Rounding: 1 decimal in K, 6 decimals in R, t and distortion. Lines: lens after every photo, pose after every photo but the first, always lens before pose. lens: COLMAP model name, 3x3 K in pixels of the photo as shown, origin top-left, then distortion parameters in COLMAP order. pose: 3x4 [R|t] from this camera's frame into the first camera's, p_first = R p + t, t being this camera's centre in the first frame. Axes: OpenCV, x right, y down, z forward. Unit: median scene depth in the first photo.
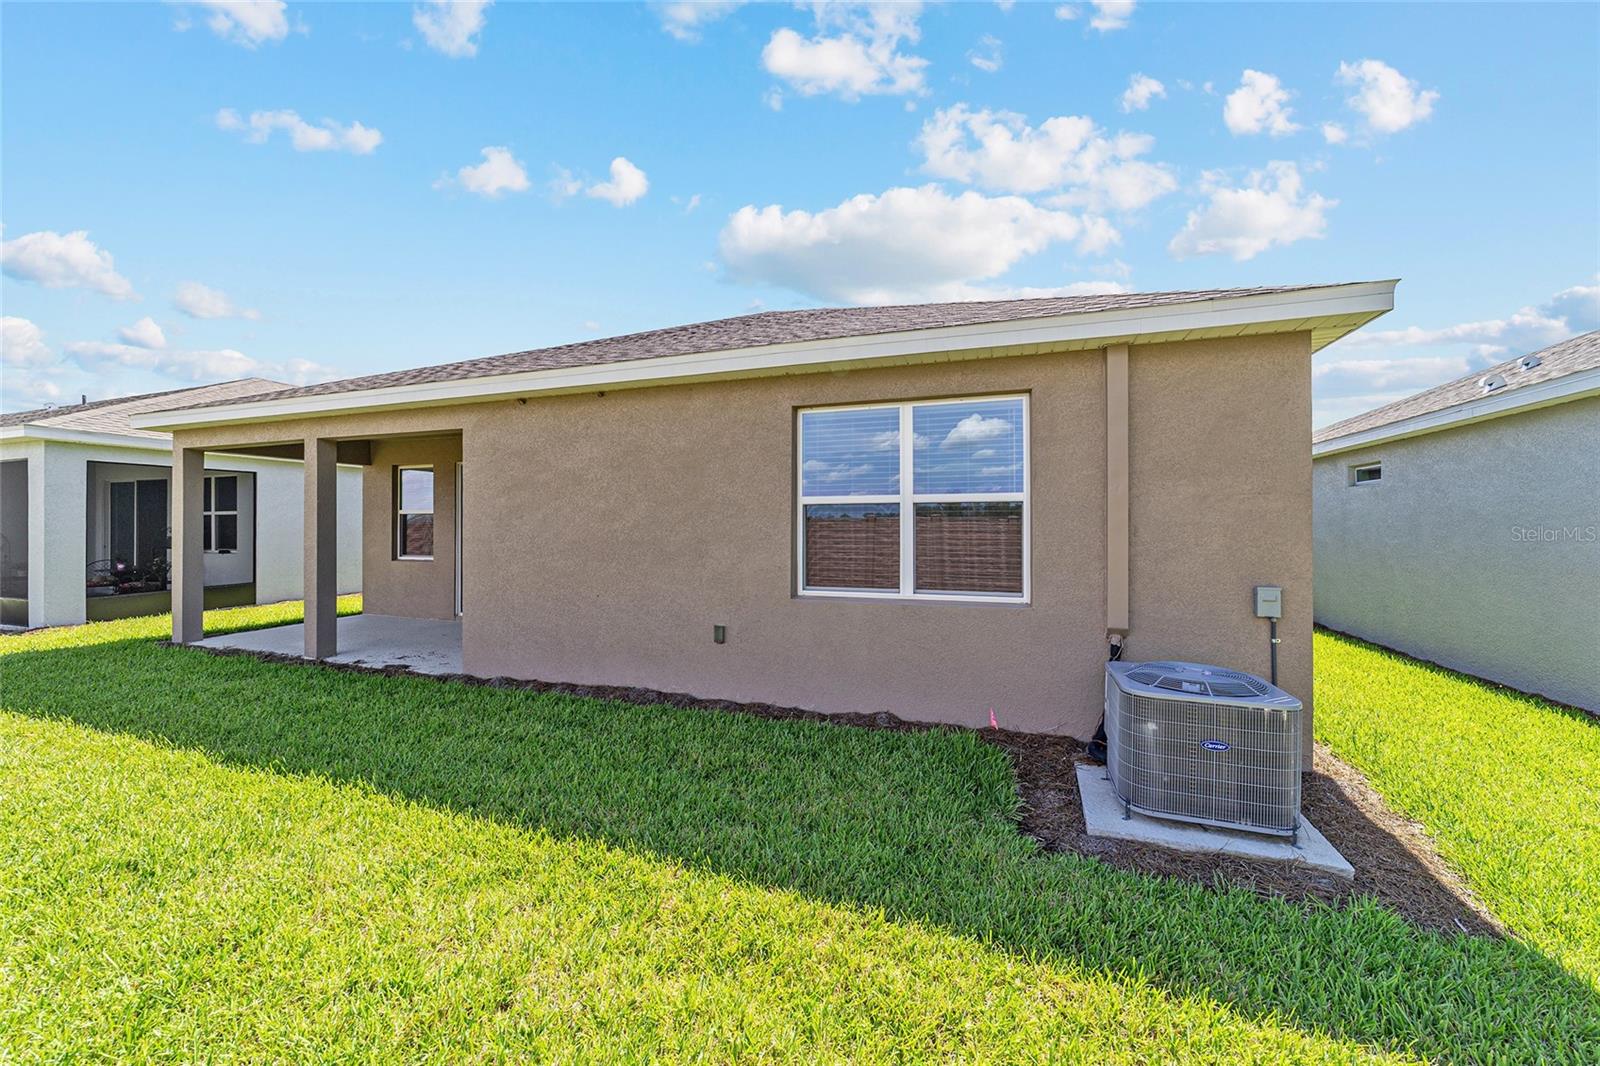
lens RADIAL K [[617.2, 0, 790.6], [0, 617.2, 534.6], [0, 0, 1]] dist [-0.017065, 0.008822]
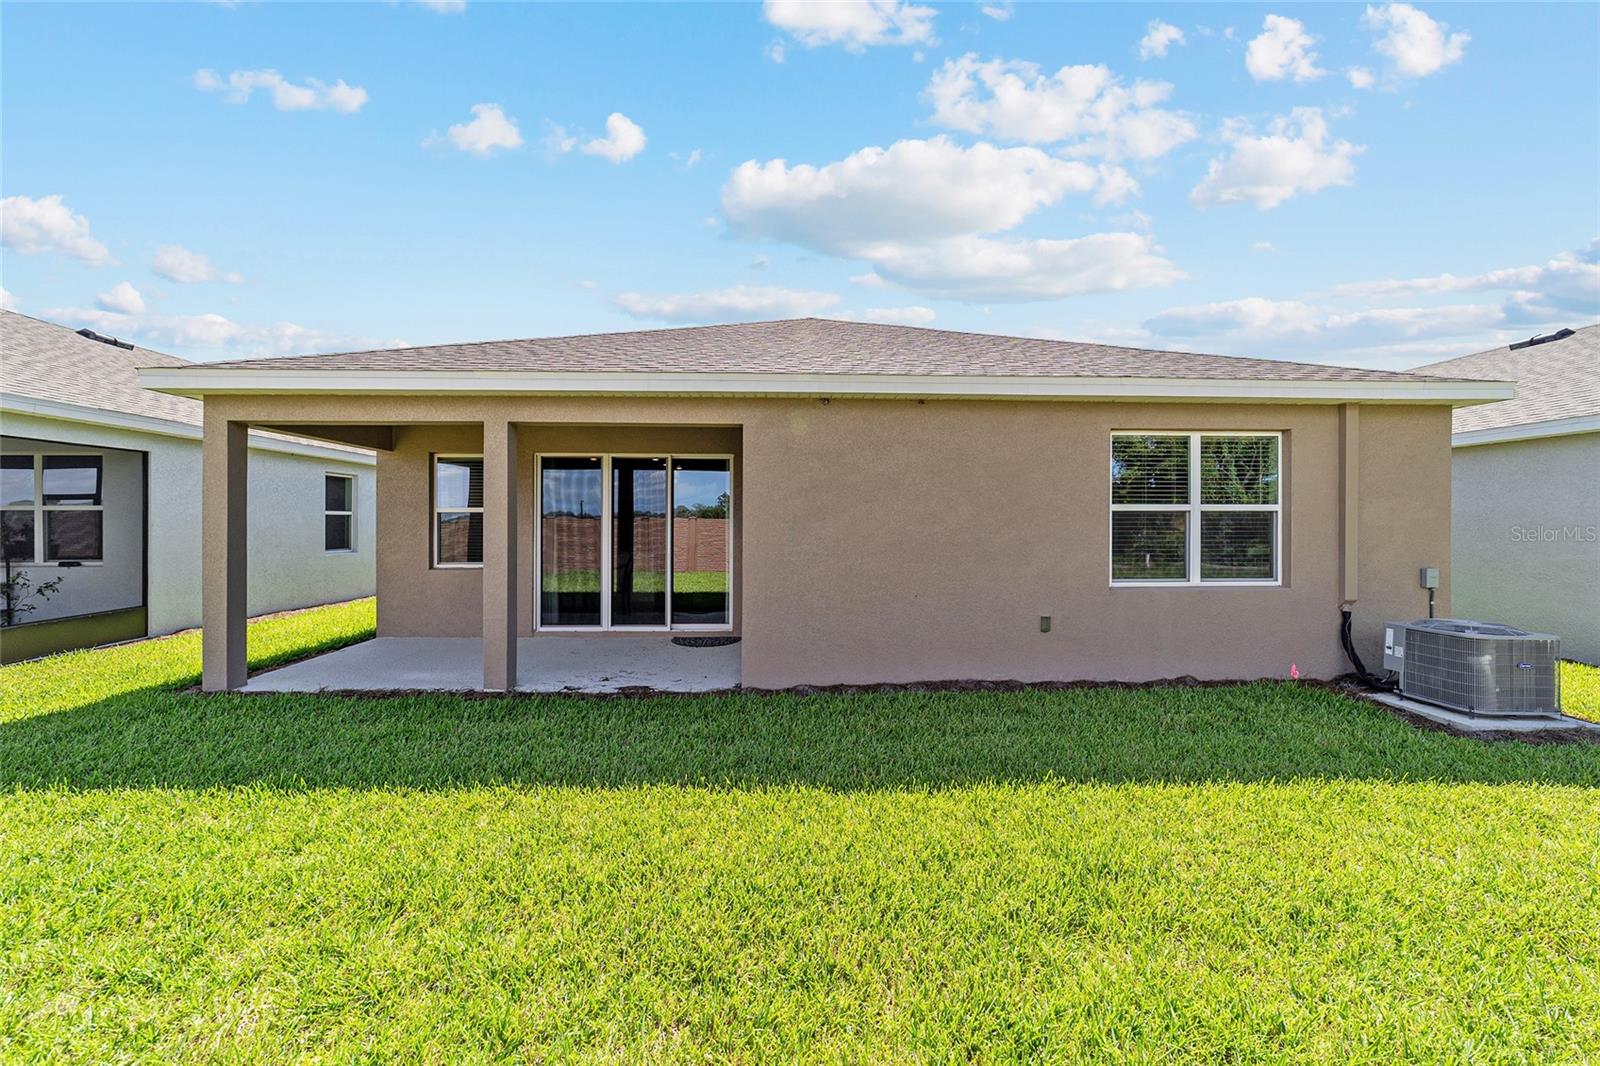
lens RADIAL K [[617.2, 0, 790.6], [0, 617.2, 534.6], [0, 0, 1]] dist [-0.017065, 0.008822]
pose [[0.927552, -0.006413, 0.373640, -0.908836], [0.004629, 0.999973, 0.005671, -0.011235], [-0.373666, -0.003531, 0.927557, 0.115546]]
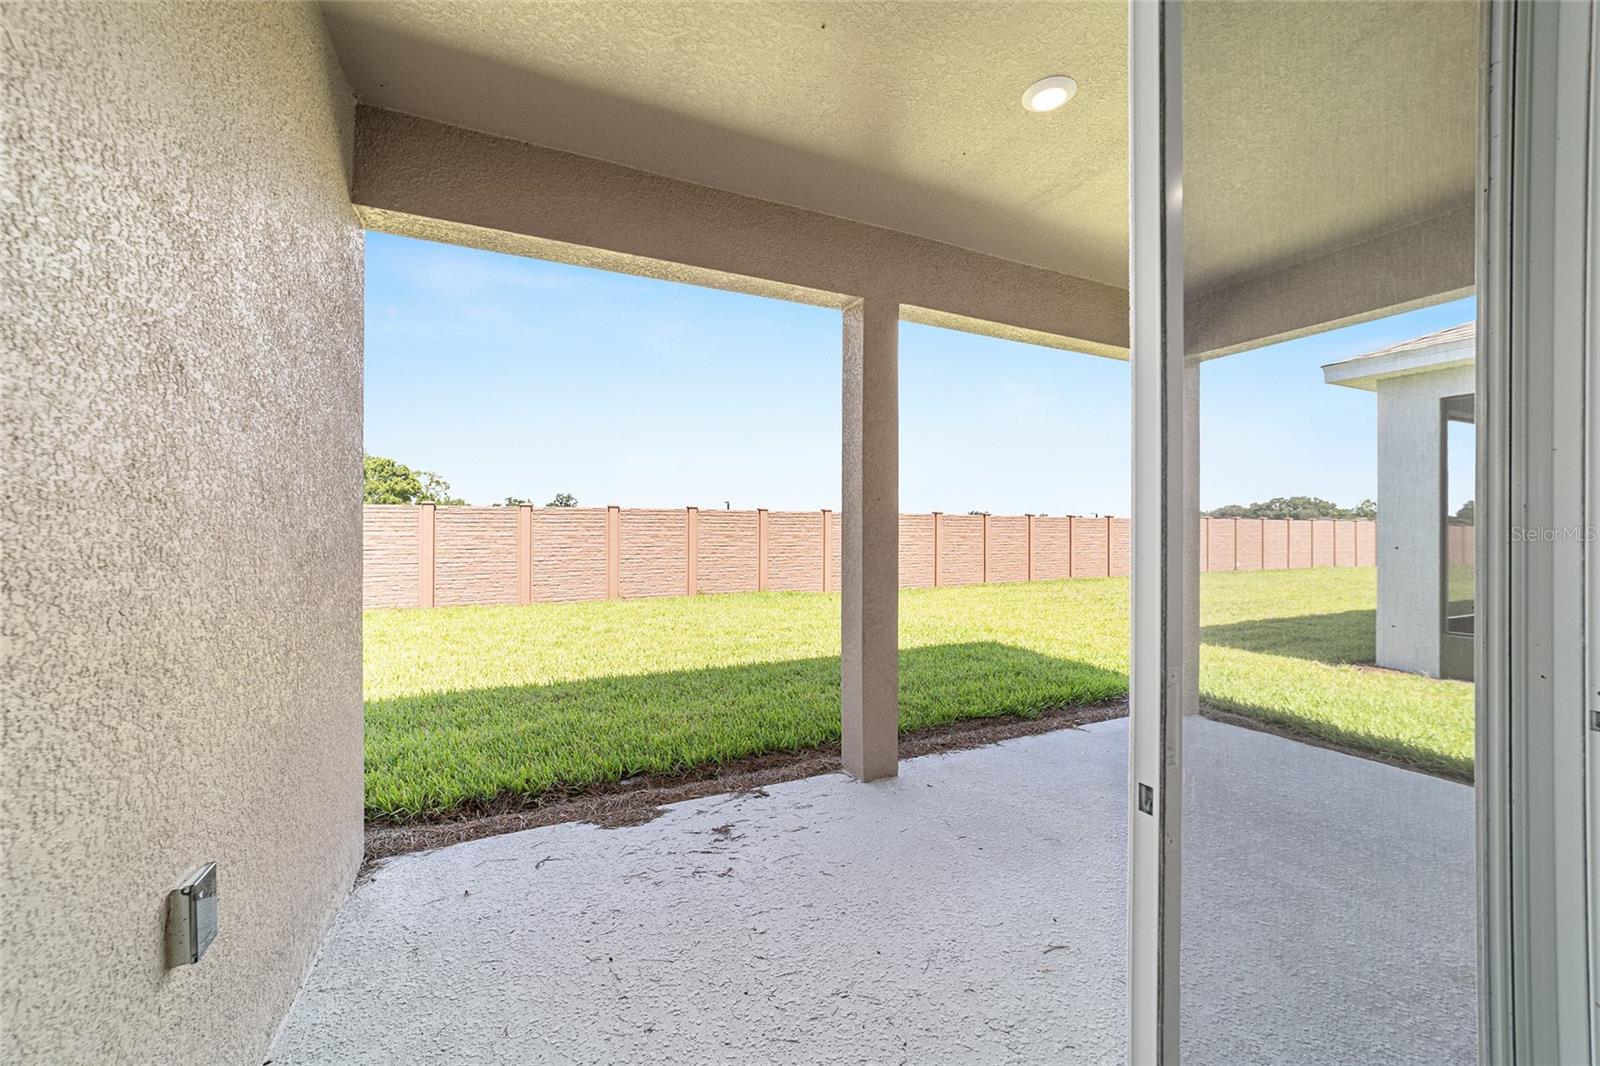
lens RADIAL K [[617.2, 0, 790.6], [0, 617.2, 534.6], [0, 0, 1]] dist [-0.017065, 0.008822]
pose [[-0.709291, -0.003135, -0.704909, -0.544548], [-0.004626, 0.999989, 0.000206, 0.021005], [0.704901, 0.003407, -0.709298, 1.601502]]
